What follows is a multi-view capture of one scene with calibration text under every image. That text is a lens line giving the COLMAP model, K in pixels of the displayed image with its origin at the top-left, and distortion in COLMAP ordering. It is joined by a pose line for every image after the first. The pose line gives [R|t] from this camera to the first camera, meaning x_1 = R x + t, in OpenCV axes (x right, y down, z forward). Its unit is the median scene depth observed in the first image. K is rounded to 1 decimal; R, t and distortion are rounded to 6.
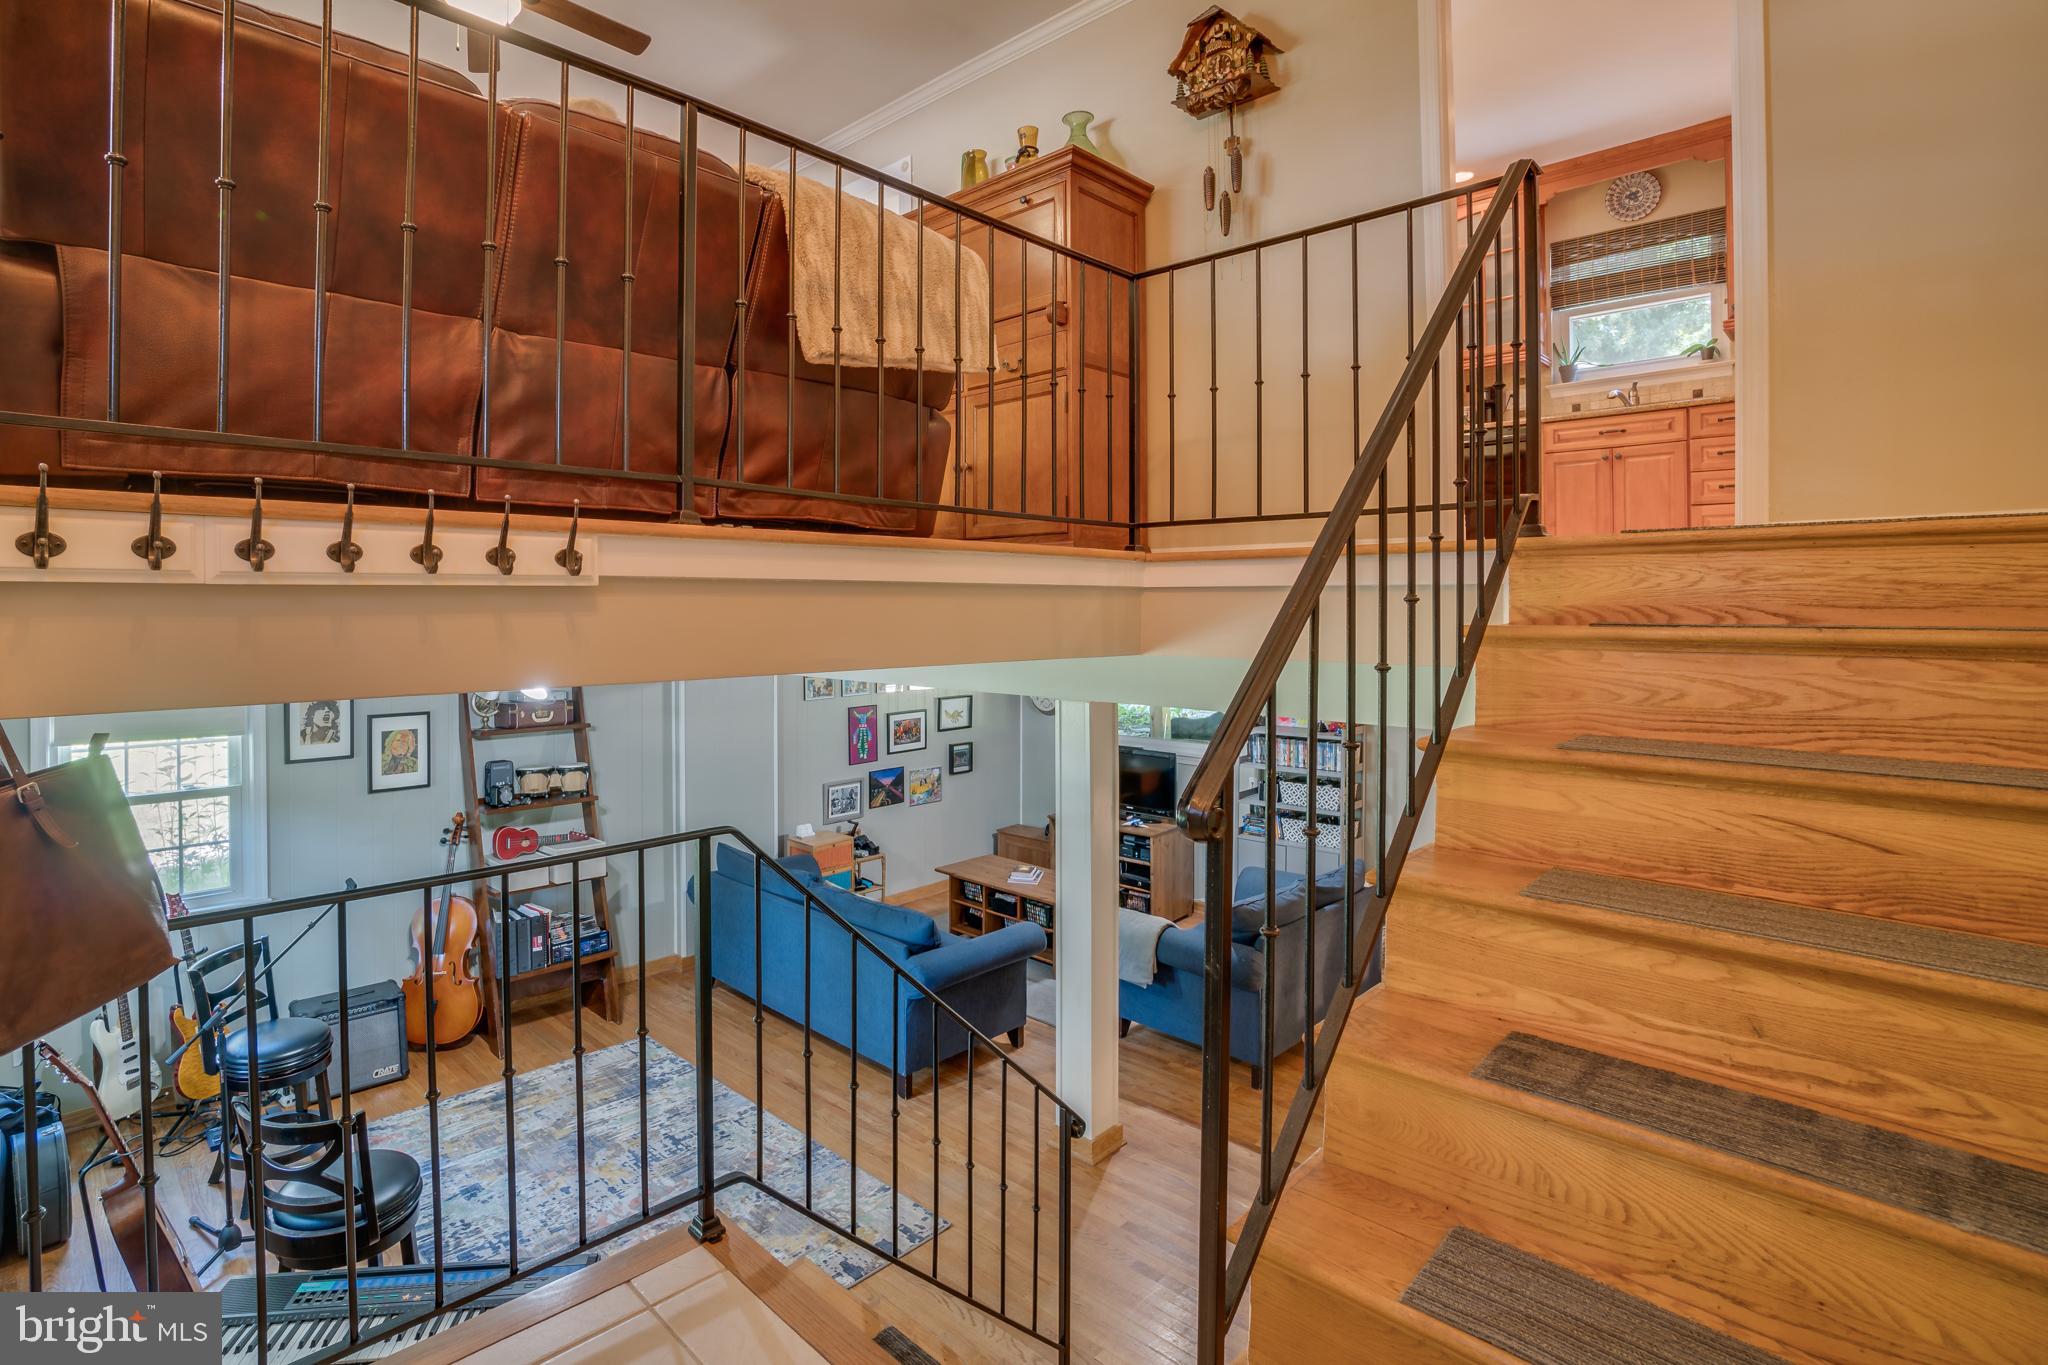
lens RADIAL K [[1007.5, 0, 920.8], [0, 1007.5, 608.1], [0, 0, 1]] dist [-0.031197, 0.001023]
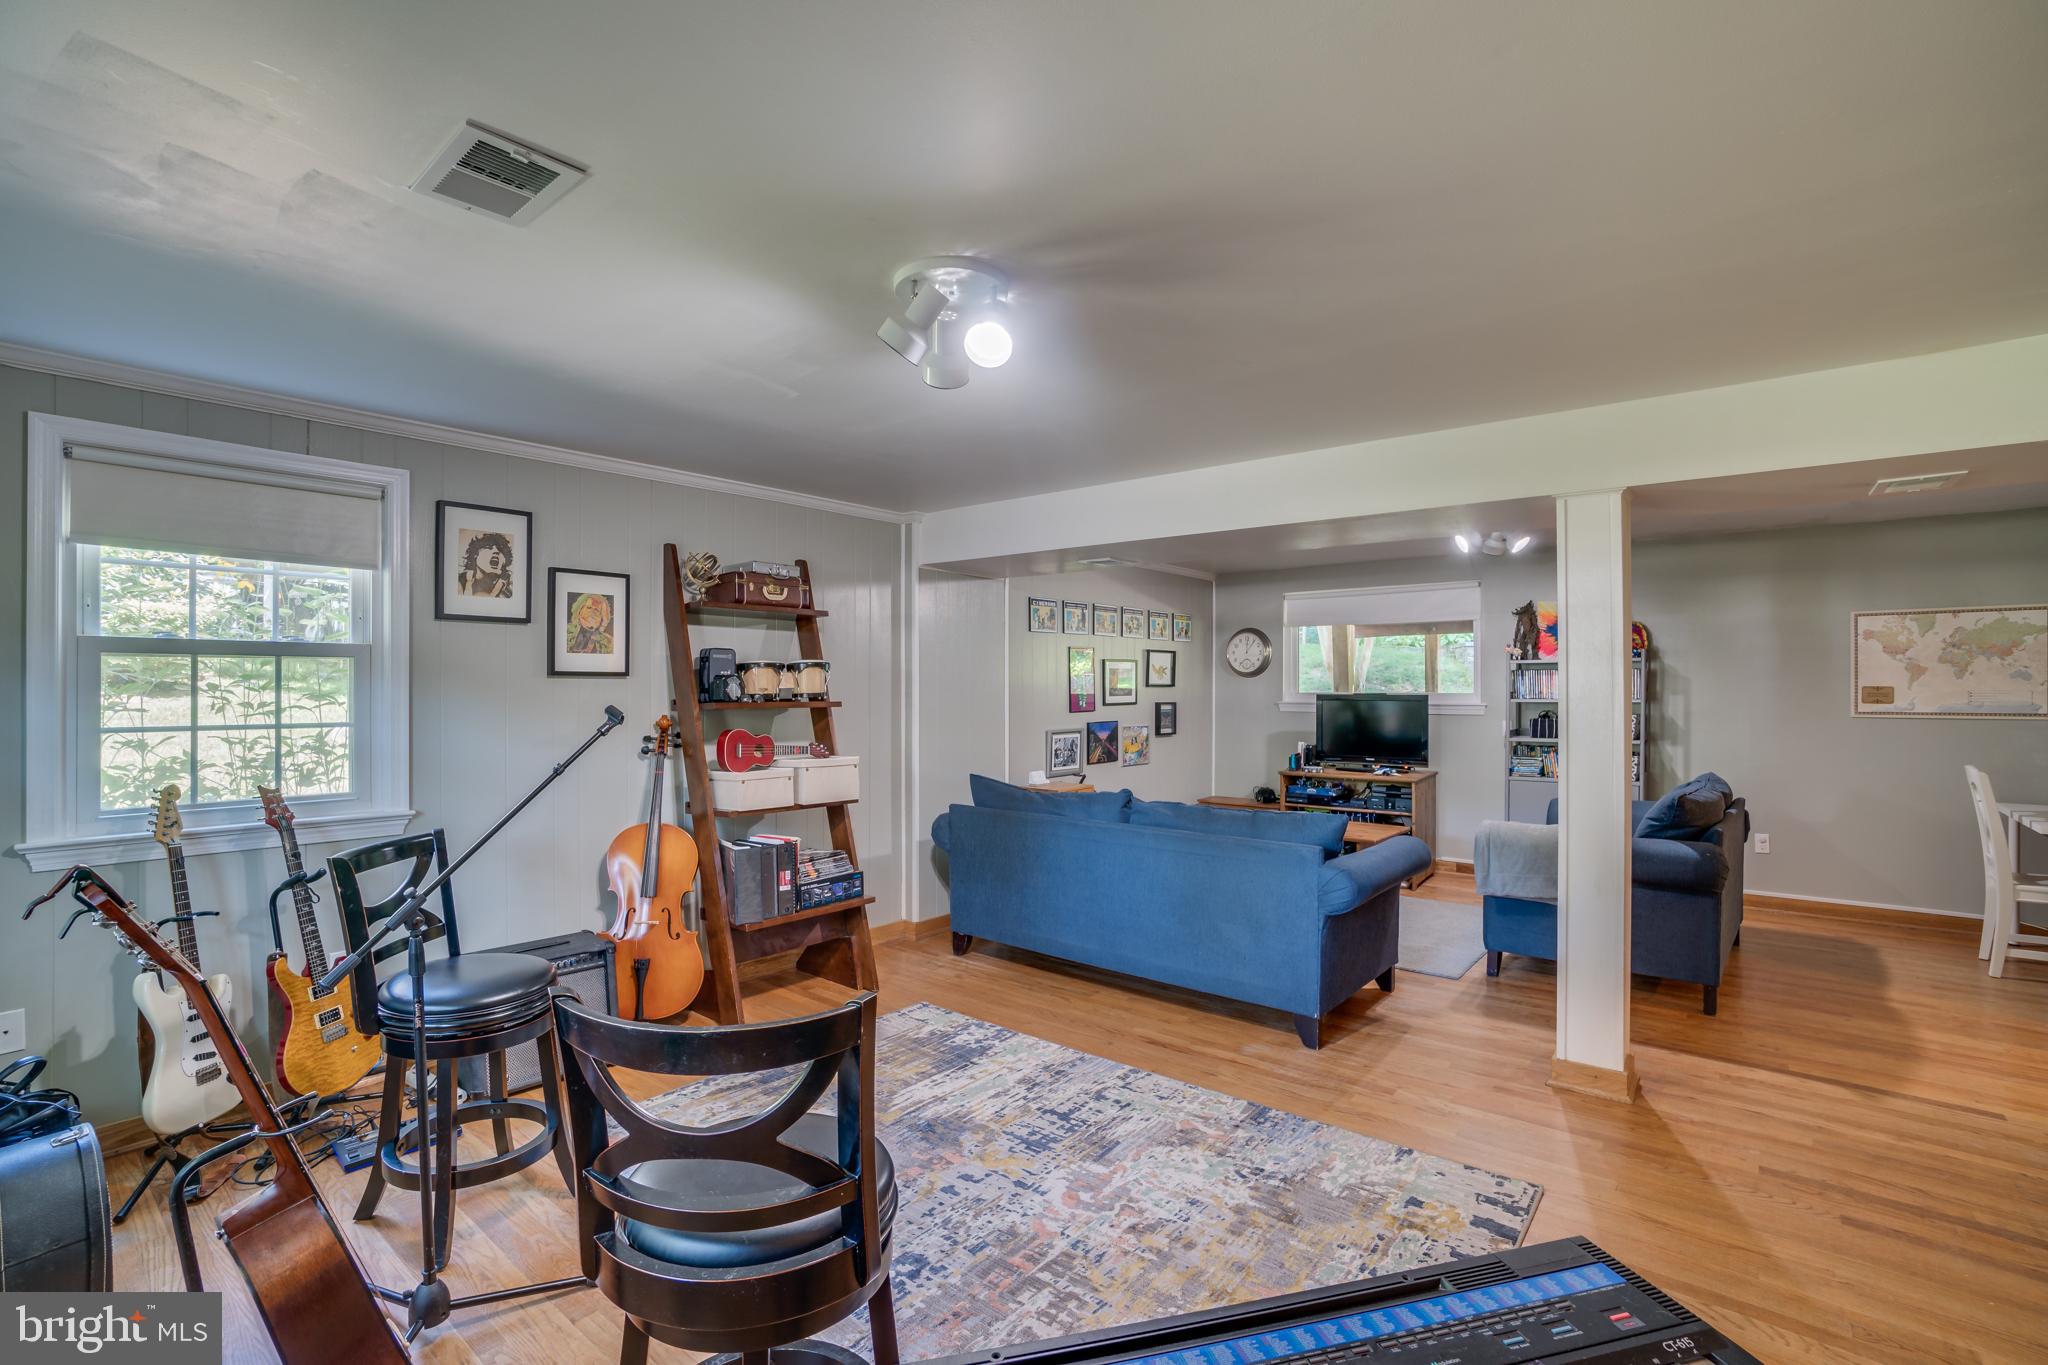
lens RADIAL K [[924.2, 0, 1035.5], [0, 924.2, 683.3], [0, 0, 1]] dist [-0.029734, 0.002310]
pose [[0.992896, 0.001836, 0.118971, -0.277909], [-0.001369, 0.999991, -0.004004, 0.189857], [-0.118978, 0.003813, 0.992890, 0.293530]]
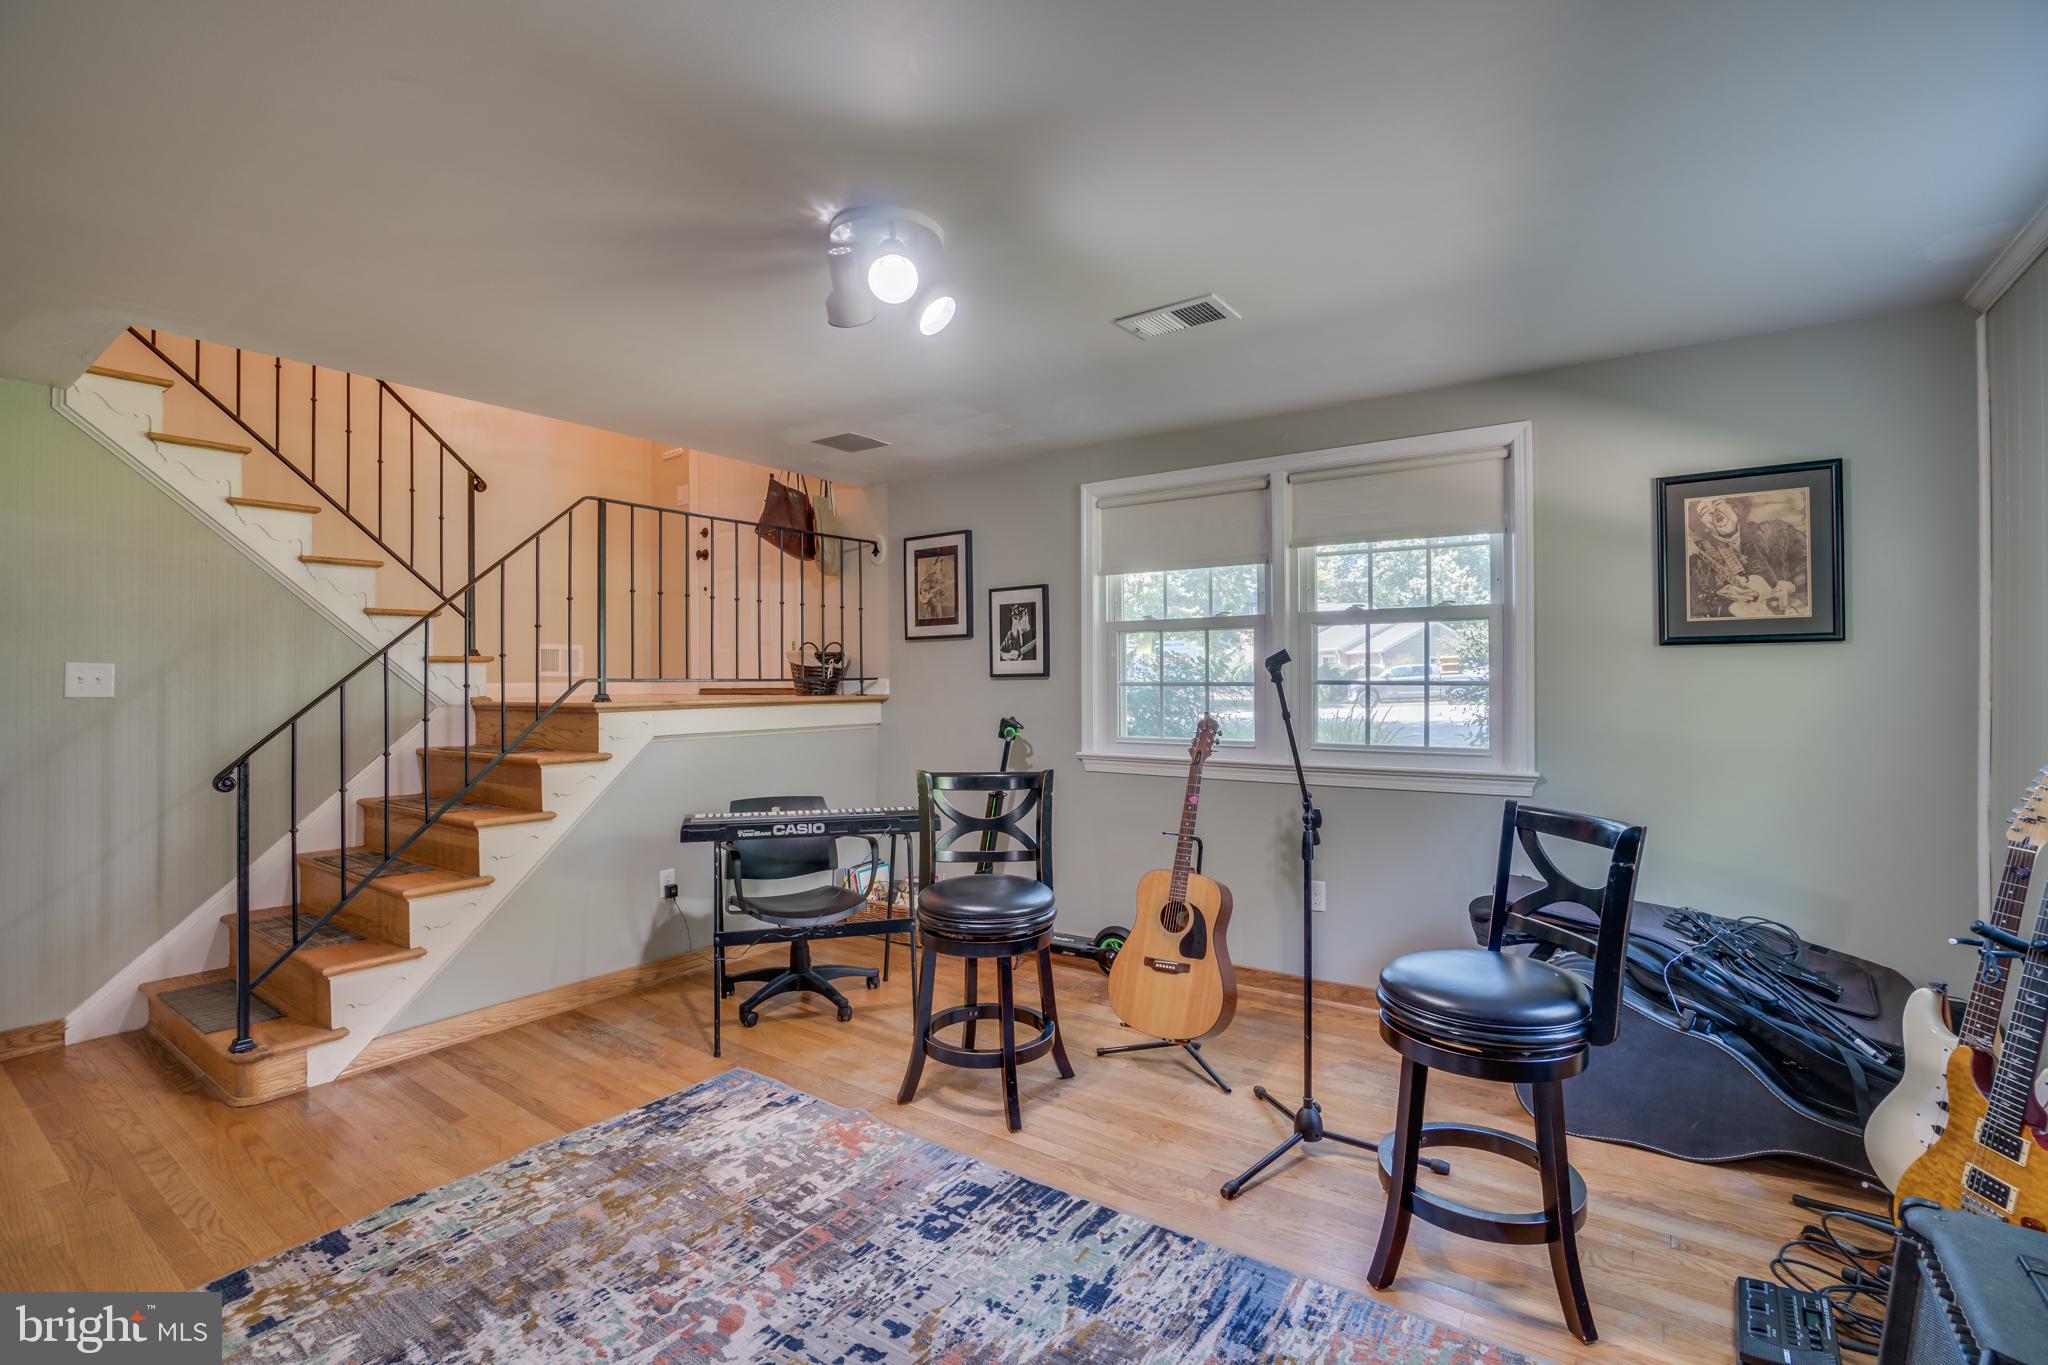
lens RADIAL K [[924.2, 0, 1030.9], [0, 924.2, 676.2], [0, 0, 1]] dist [-0.029734, 0.002310]
pose [[-0.982335, 0.006451, -0.187019, -0.253268], [0.007210, 0.999968, -0.003376, 0.209577], [0.186991, -0.004665, -0.982351, 1.080665]]
